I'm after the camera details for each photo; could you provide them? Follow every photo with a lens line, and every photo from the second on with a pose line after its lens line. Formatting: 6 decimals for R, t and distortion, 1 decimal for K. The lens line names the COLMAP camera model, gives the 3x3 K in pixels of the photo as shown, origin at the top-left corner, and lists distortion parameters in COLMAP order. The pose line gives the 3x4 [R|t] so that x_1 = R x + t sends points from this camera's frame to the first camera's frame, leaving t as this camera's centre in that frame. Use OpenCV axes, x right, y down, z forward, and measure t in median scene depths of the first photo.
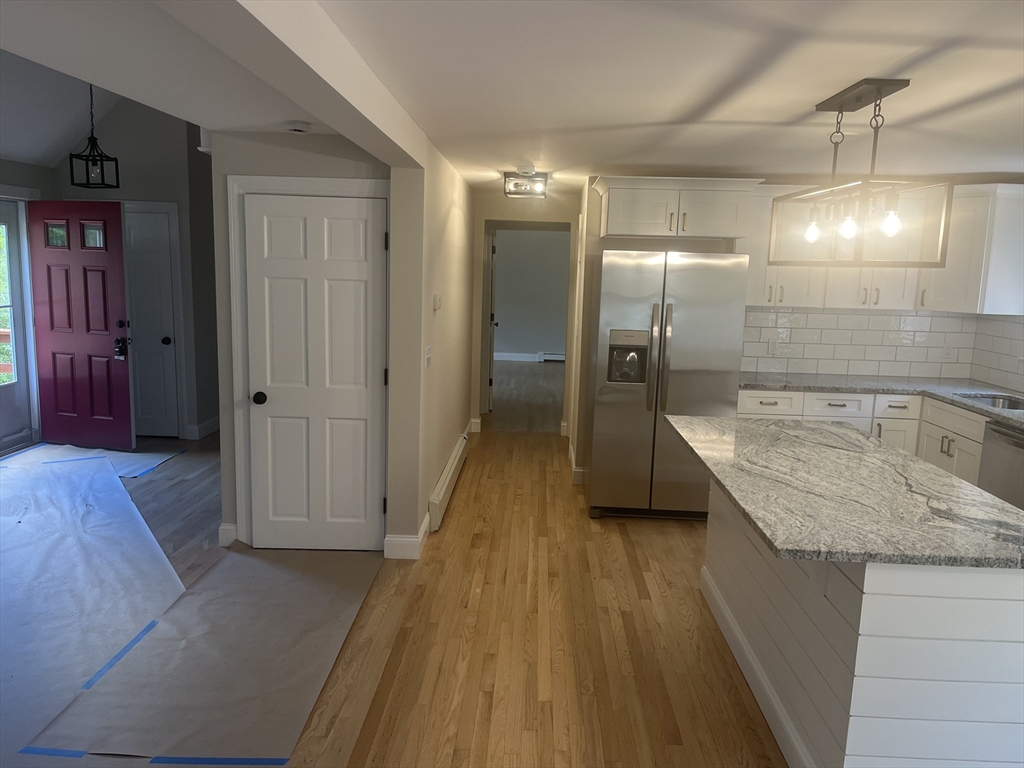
lens RADIAL K [[773.6, 0, 506.0], [0, 773.6, 389.8], [0, 0, 1]] dist [0.074546, -0.099720]
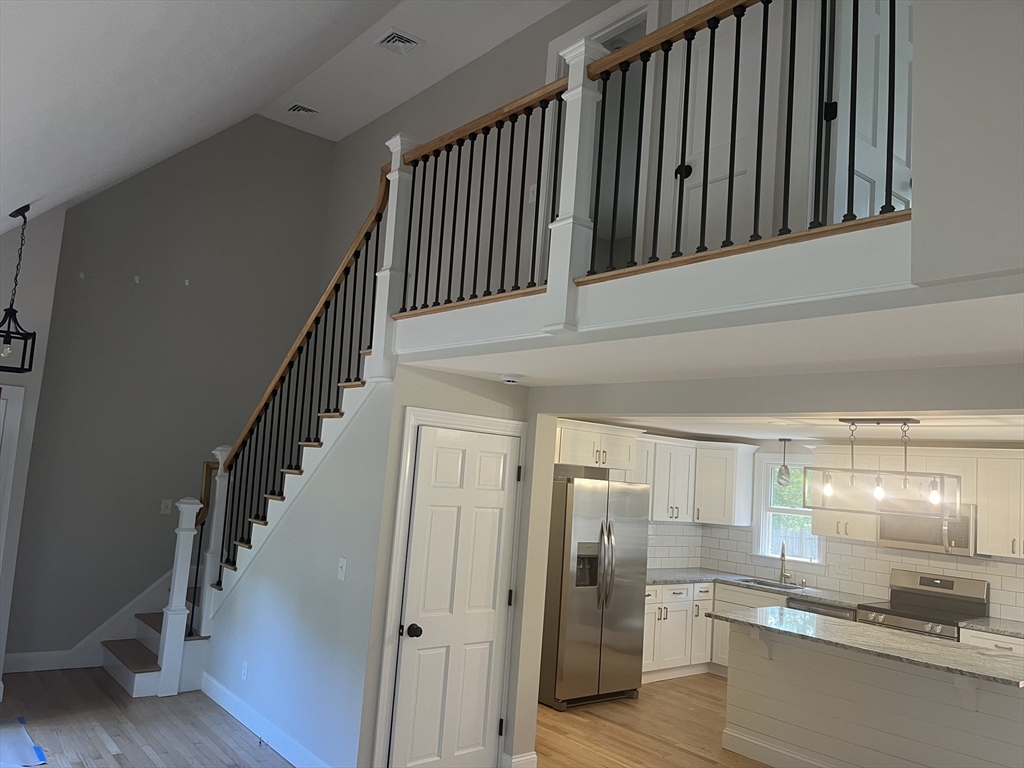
lens RADIAL K [[773.6, 0, 506.0], [0, 773.6, 389.8], [0, 0, 1]] dist [0.074546, -0.099720]
pose [[0.744282, 0.099630, 0.660393, -0.790589], [0.052597, 0.976995, -0.206673, -0.066407], [-0.665791, 0.188558, 0.721920, 0.145944]]
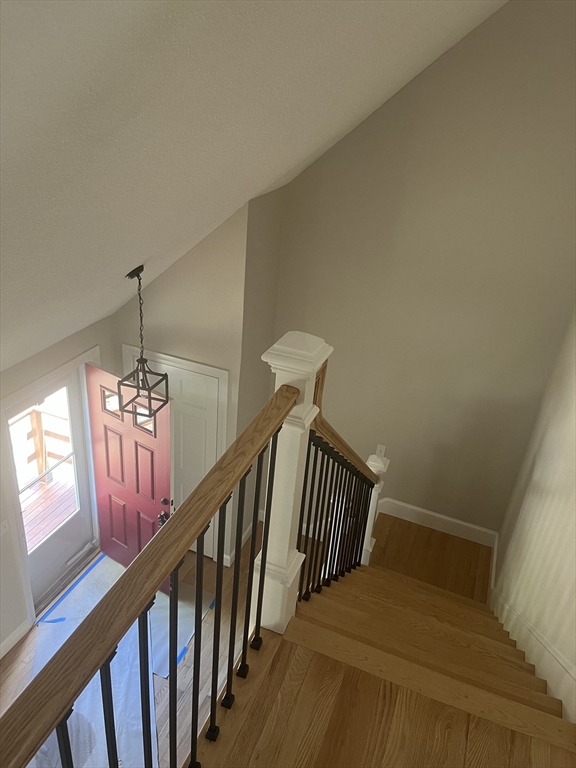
lens RADIAL K [[580.2, 0, 283.3], [0, 580.2, 383.0], [0, 0, 1]] dist [0.074546, -0.099720]
pose [[0.942022, 0.203105, -0.267100, -0.229296], [-0.108857, 0.937933, 0.329289, -0.629321], [0.317403, -0.281122, 0.905663, 0.525911]]
